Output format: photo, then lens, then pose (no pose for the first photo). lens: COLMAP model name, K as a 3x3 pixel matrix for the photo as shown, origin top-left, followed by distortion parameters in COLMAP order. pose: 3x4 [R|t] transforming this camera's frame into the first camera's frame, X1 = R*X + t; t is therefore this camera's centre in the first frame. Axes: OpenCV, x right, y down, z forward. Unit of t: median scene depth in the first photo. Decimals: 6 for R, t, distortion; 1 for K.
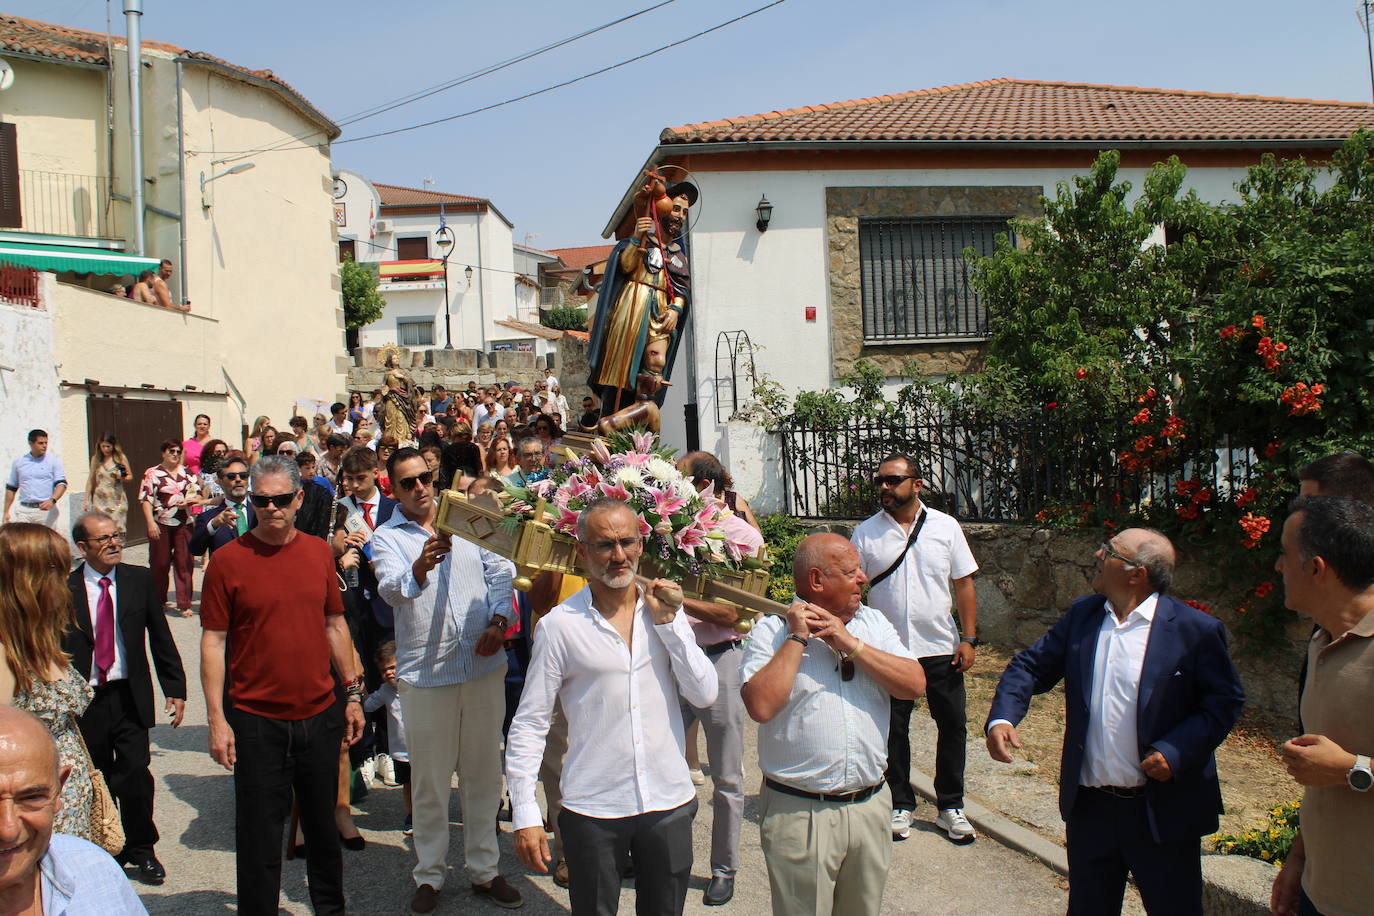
lens RADIAL K [[1351.1, 0, 690.3], [0, 1351.1, 454.8], [0, 0, 1]] dist [-0.139989, 0.153073]
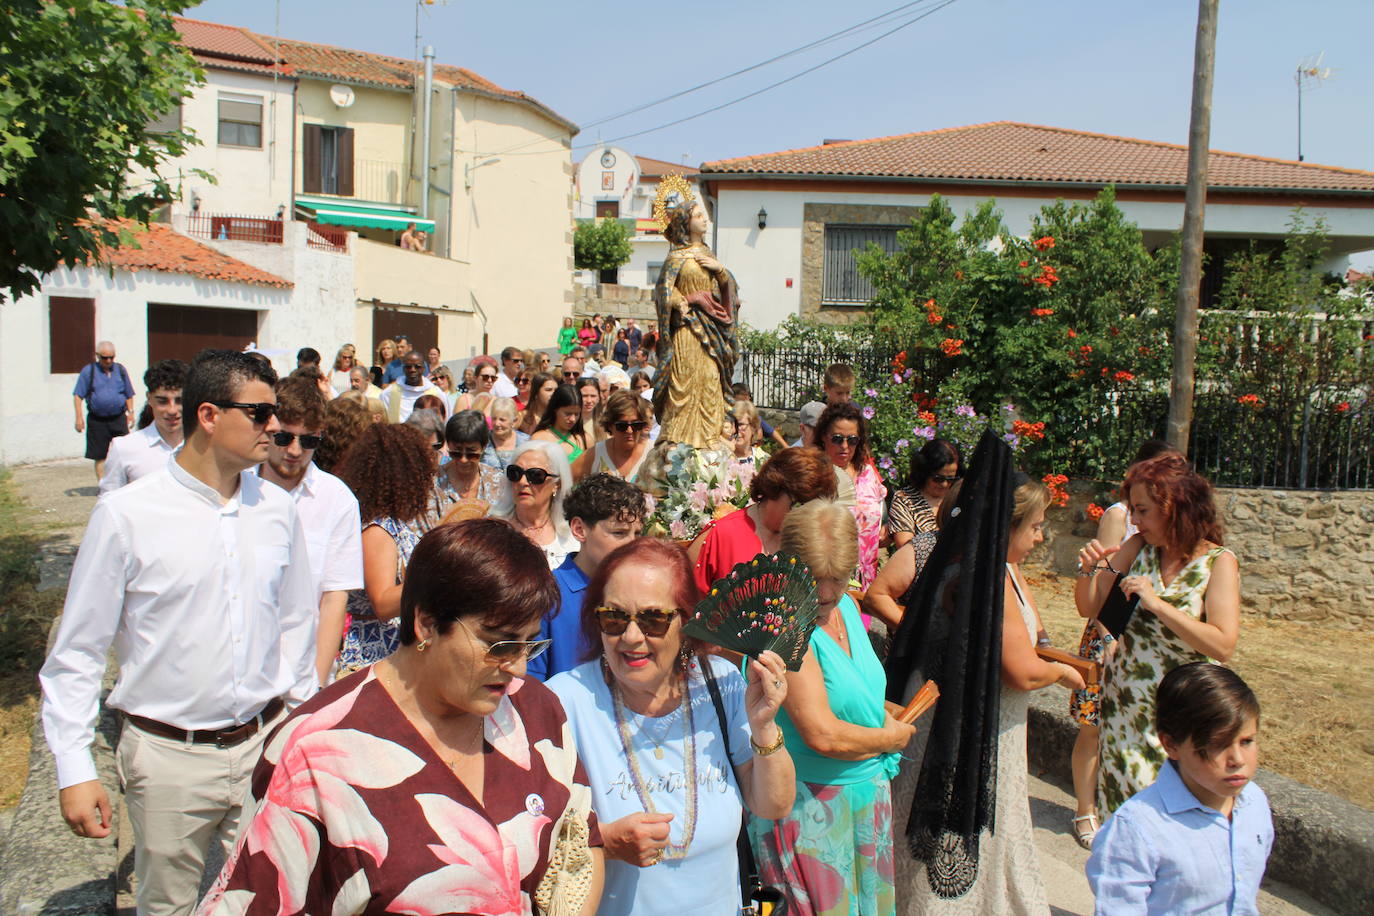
lens RADIAL K [[1135.4, 0, 690.8], [0, 1135.4, 454.9], [0, 0, 1]] dist [-0.171535, 0.156892]
pose [[0.976702, 0.084713, -0.197173, 0.250810], [-0.071868, 0.994853, 0.071428, 0.010212], [0.202209, -0.055594, 0.977763, -0.327320]]
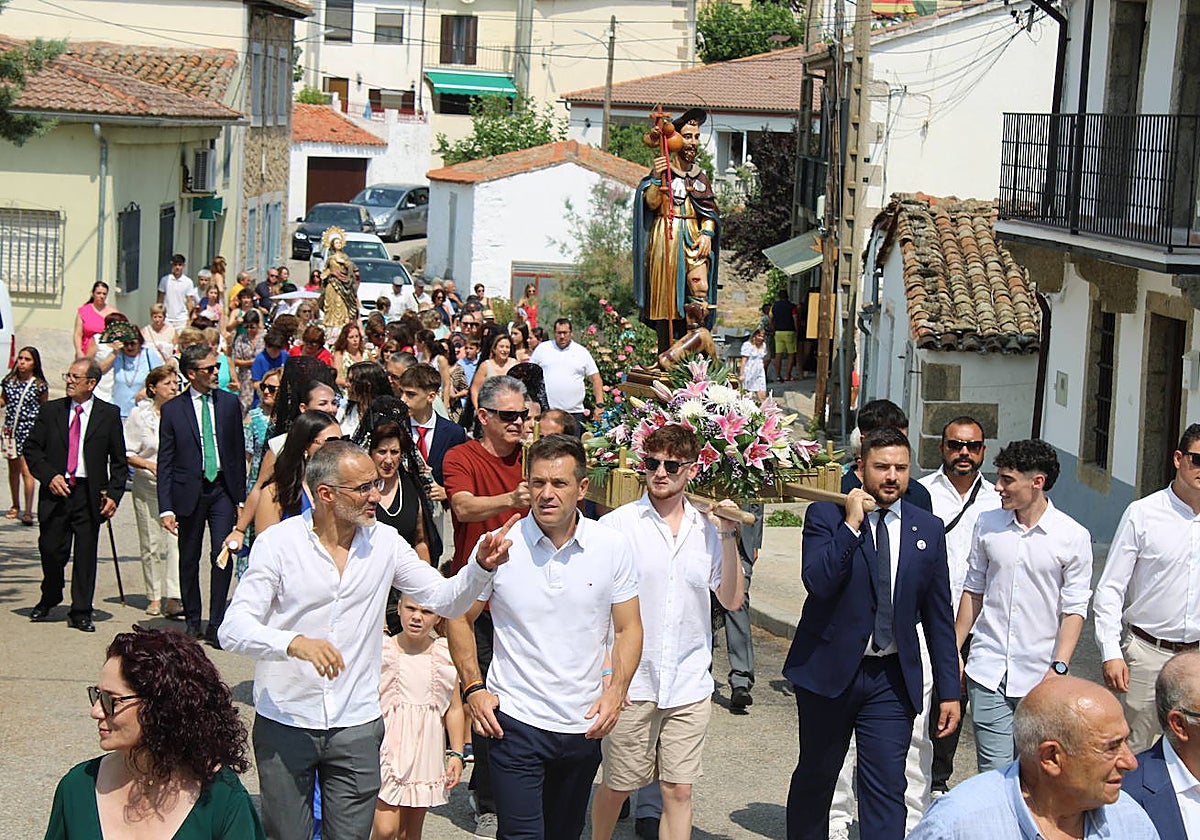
lens RADIAL K [[3135.0, 0, 601.2], [0, 3135.0, 471.7], [0, 0, 1]] dist [0.016272, 0.134848]
pose [[0.793418, 0.152977, -0.589140, 4.431215], [-0.099712, 0.987493, 0.122128, -0.263380], [0.600454, -0.038154, 0.798749, -4.779307]]
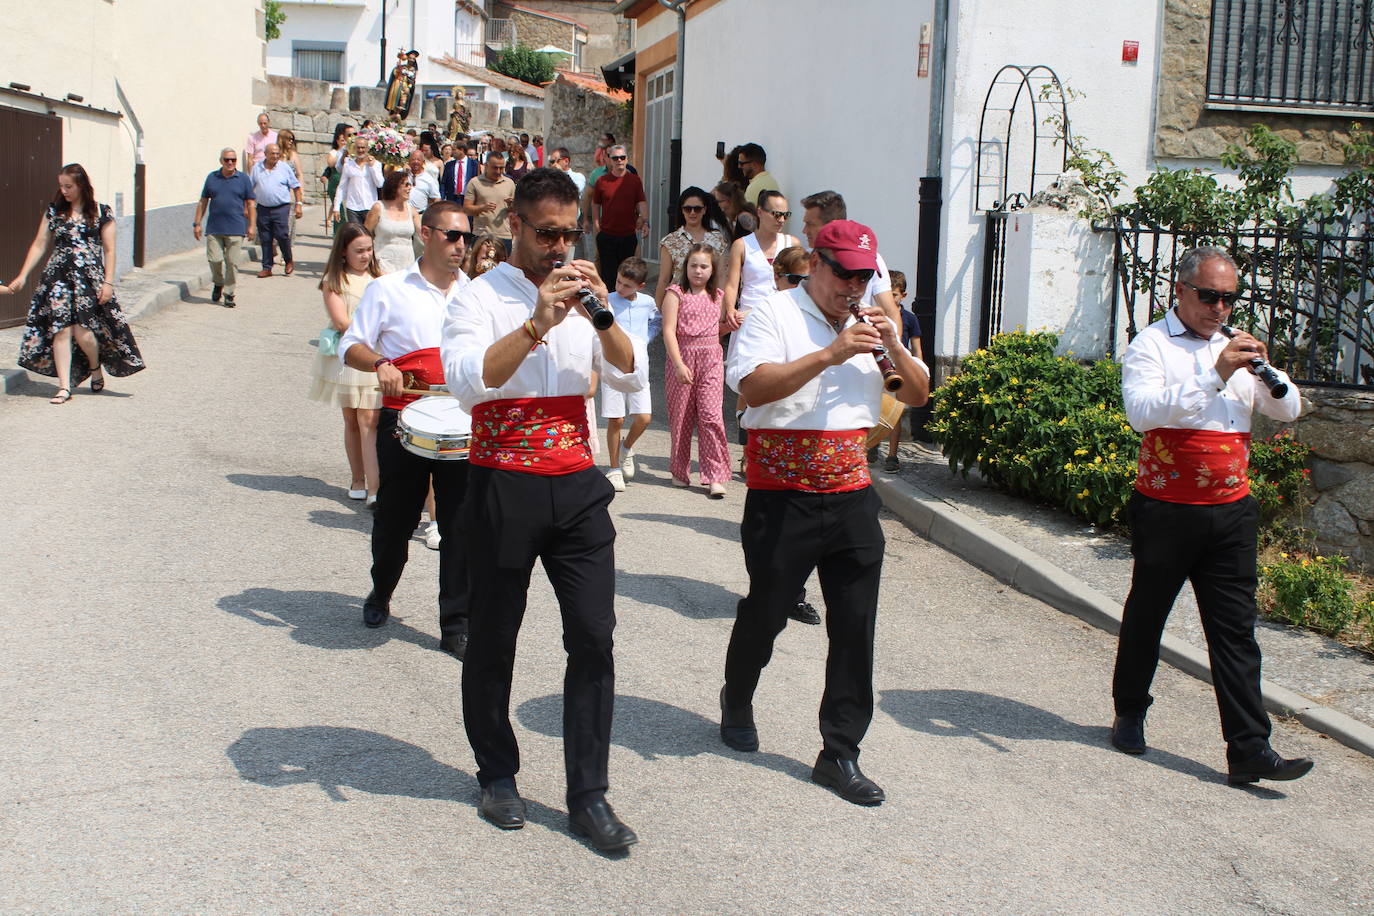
lens RADIAL K [[1776.7, 0, 687.0], [0, 1776.7, 458.0], [0, 0, 1]] dist [-0.071164, 0.108616]
pose [[0.996272, 0.076627, 0.039634, -0.136813], [-0.080389, 0.991306, 0.104159, 0.016168], [-0.031308, -0.106957, 0.993771, 0.148636]]
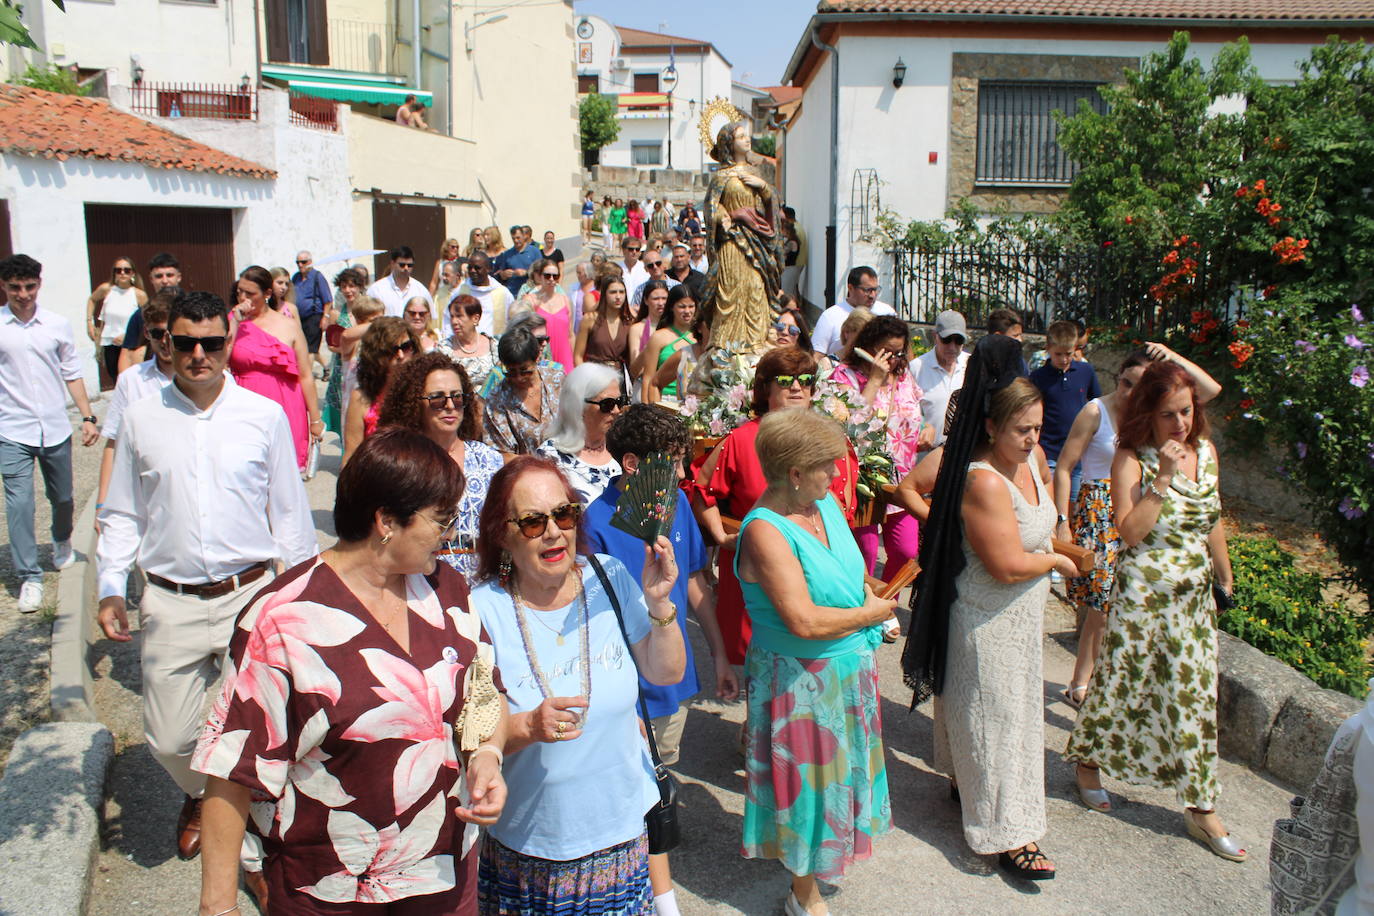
lens RADIAL K [[1135.4, 0, 690.8], [0, 1135.4, 454.9], [0, 0, 1]] dist [-0.171535, 0.156892]
pose [[0.985105, 0.075142, -0.154665, 0.048539], [-0.048102, 0.983979, 0.171673, -0.001677], [0.165087, -0.161676, 0.972937, -0.066654]]
